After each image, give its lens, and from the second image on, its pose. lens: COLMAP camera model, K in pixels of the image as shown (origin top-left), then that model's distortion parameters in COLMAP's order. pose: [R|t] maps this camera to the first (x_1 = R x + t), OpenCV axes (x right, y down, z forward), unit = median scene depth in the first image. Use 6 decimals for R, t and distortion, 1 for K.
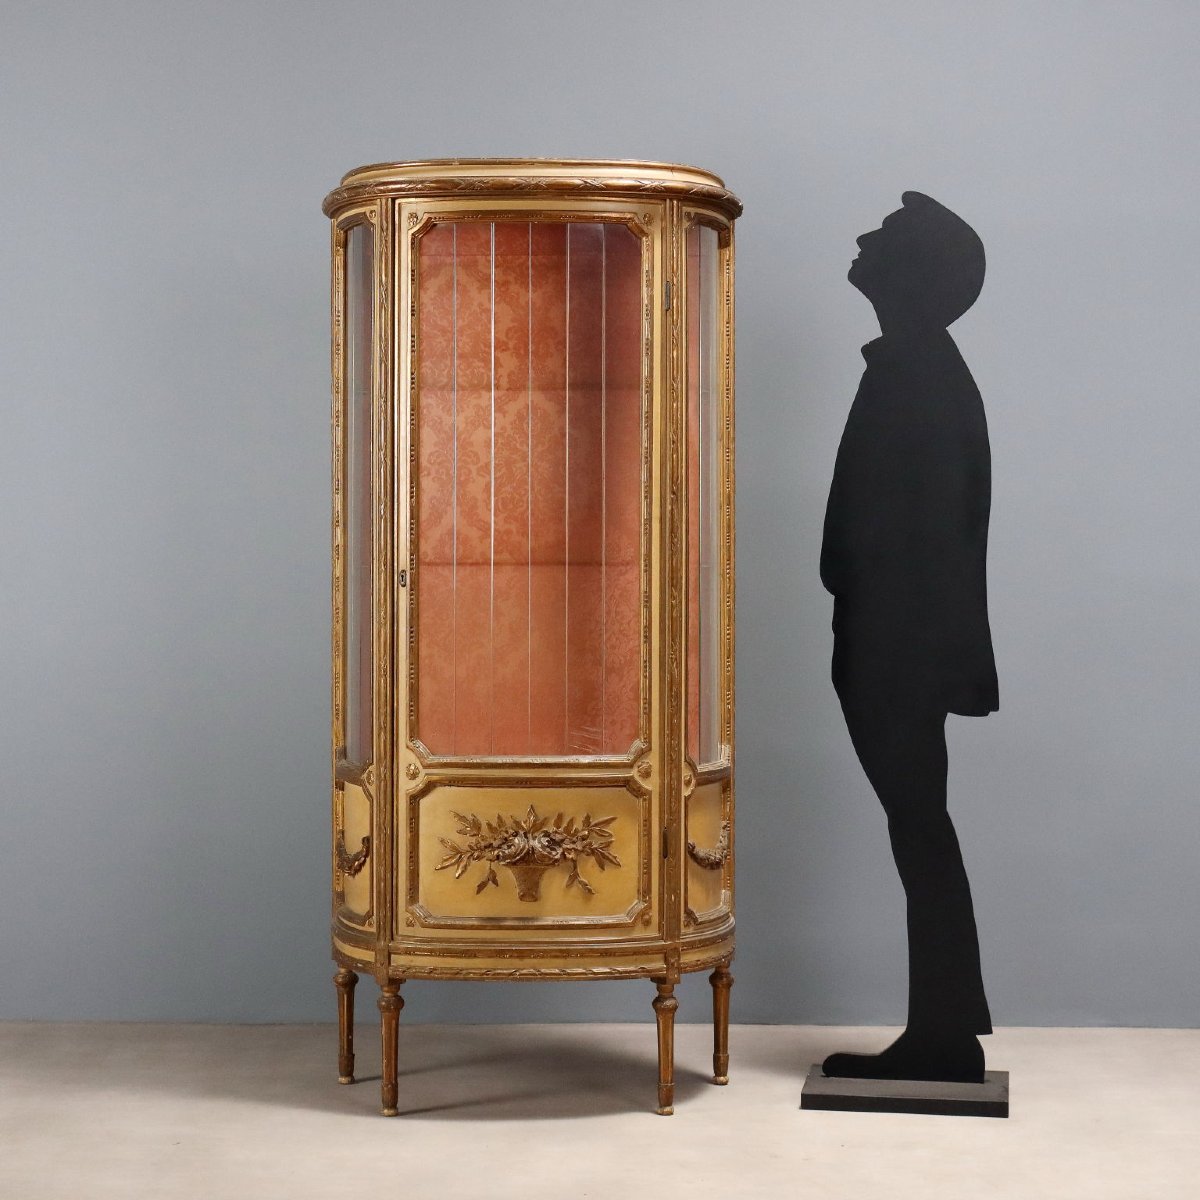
lens RADIAL K [[2644.1, 0, 600.0], [0, 2644.1, 600.0], [0, 0, 1]] dist [0.009861, 0.290593]
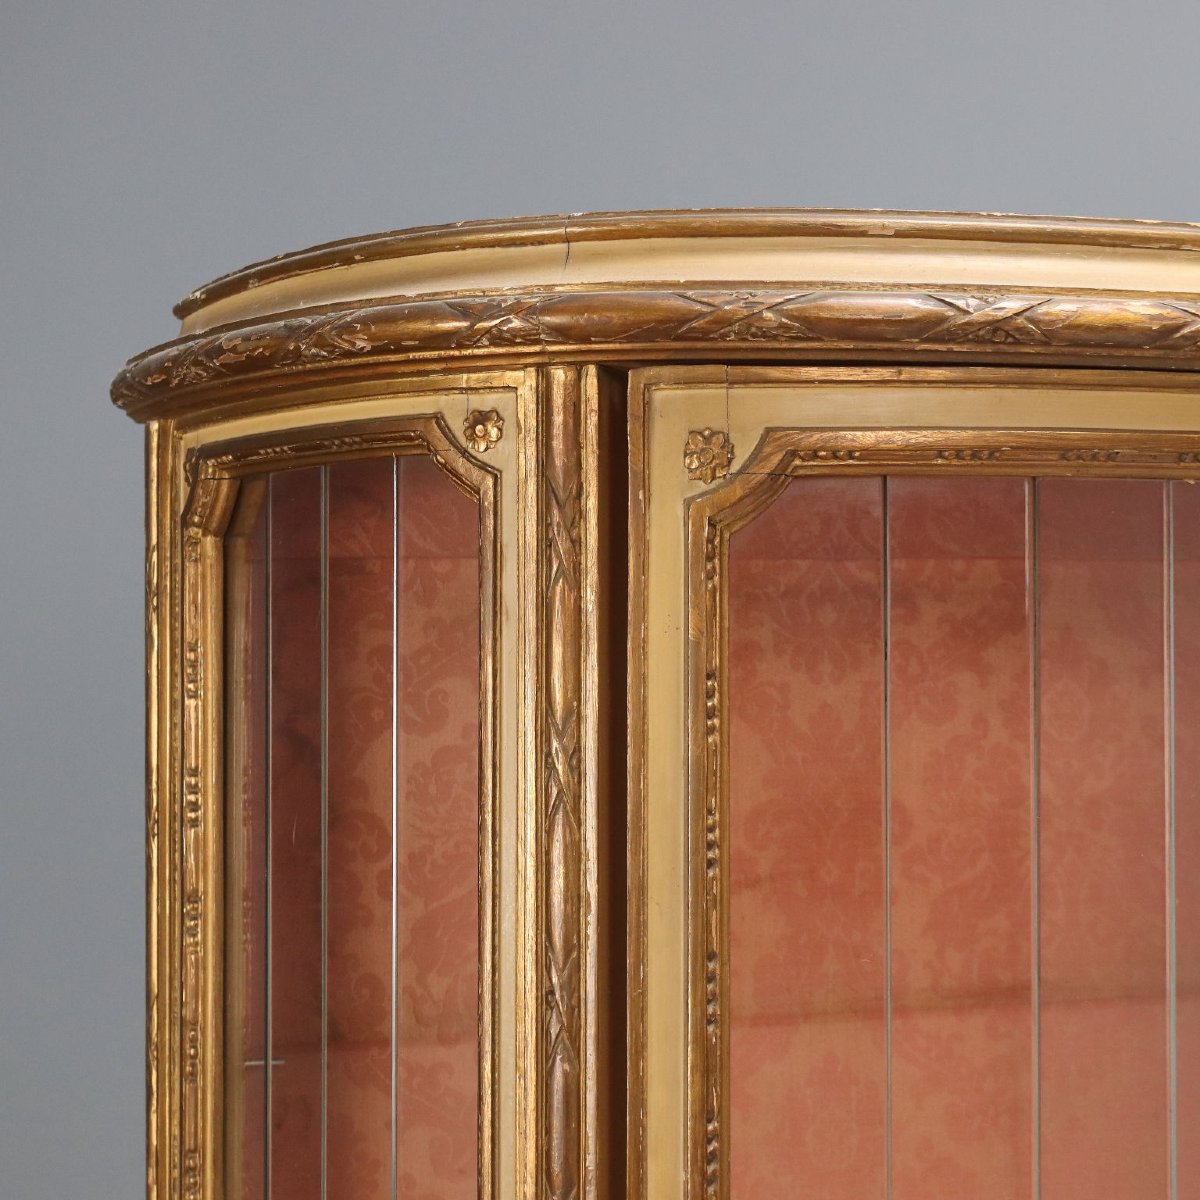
lens RADIAL K [[2763.1, 0, 600.0], [0, 2763.1, 600.0], [0, 0, 1]] dist [-0.008554, 0.197908]
pose [[0.943739, -0.000095, 0.330691, -0.160445], [0.014703, 0.999023, -0.041674, -0.121002], [-0.330364, 0.044192, 0.942818, 0.770000]]
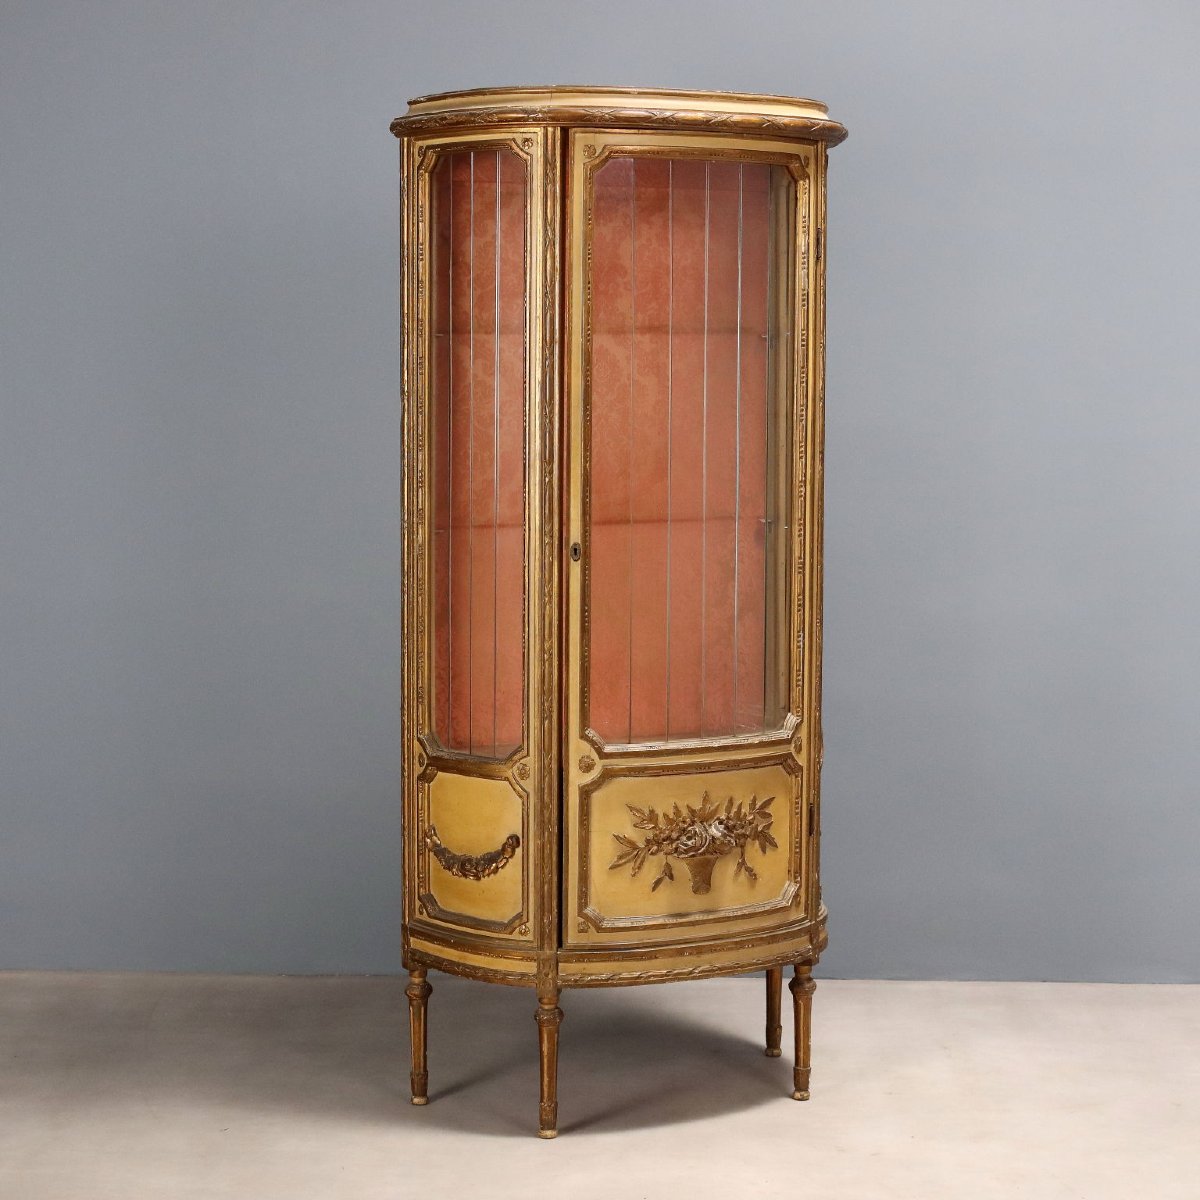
lens RADIAL K [[2763.1, 0, 600.0], [0, 2763.1, 600.0], [0, 0, 1]] dist [-0.008554, 0.197908]
pose [[0.881886, -0.039753, 0.469785, -0.512452], [0.008268, 0.997590, 0.068895, -0.056928], [-0.471391, -0.056874, 0.880089, 0.163933]]
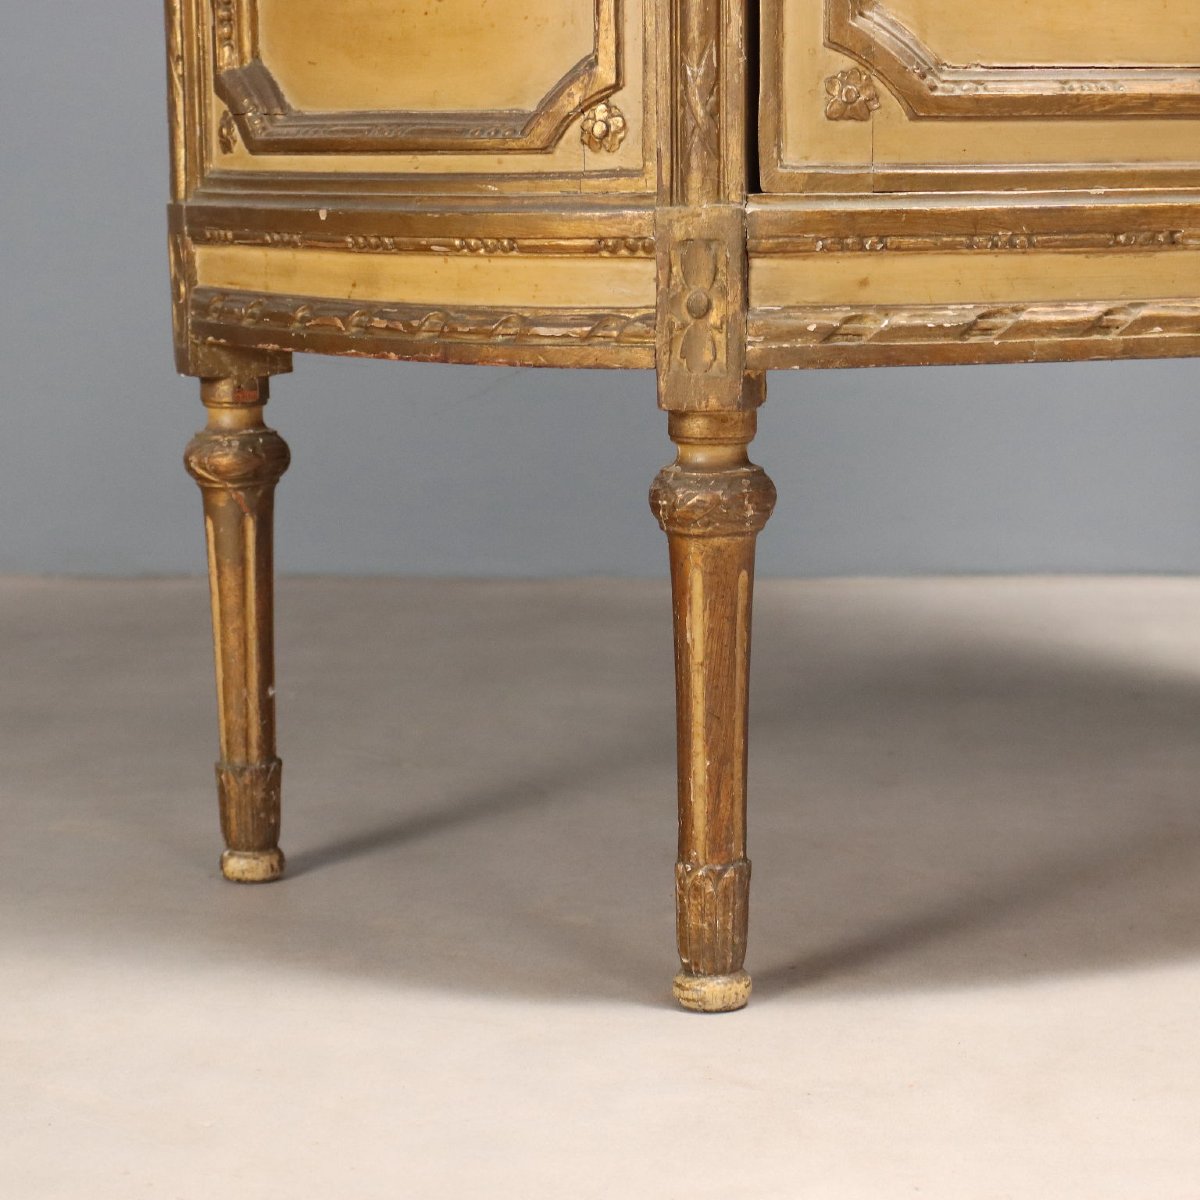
lens RADIAL K [[2975.7, 0, 600.0], [0, 2975.7, 600.0], [0, 0, 1]] dist [-0.017526, -0.081452]
pose [[0.917022, -0.070002, 0.392646, -0.185767], [0.021057, 0.991601, 0.127606, 0.131358], [-0.398281, -0.108750, 0.910794, 0.793181]]
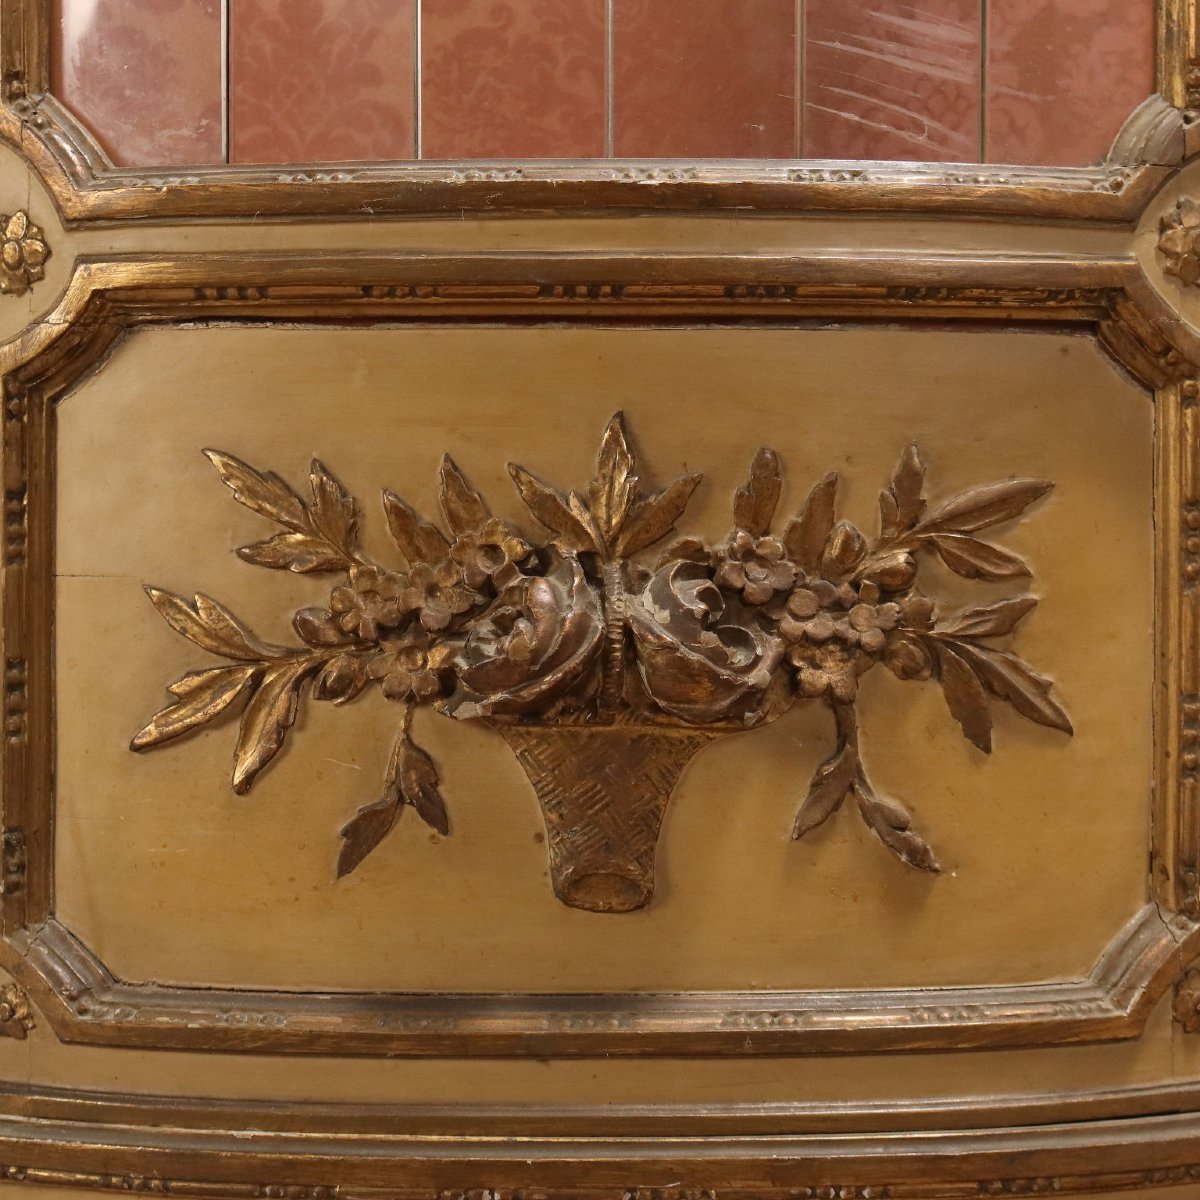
lens RADIAL K [[2644.1, 0, 600.0], [0, 2644.1, 600.0], [0, 0, 1]] dist [0.009861, 0.290593]
pose [[0.999849, -0.000477, -0.017386, -0.023988], [0.000490, 1.000000, 0.000756, 0.090887], [0.017386, -0.000764, 0.999849, 0.804935]]
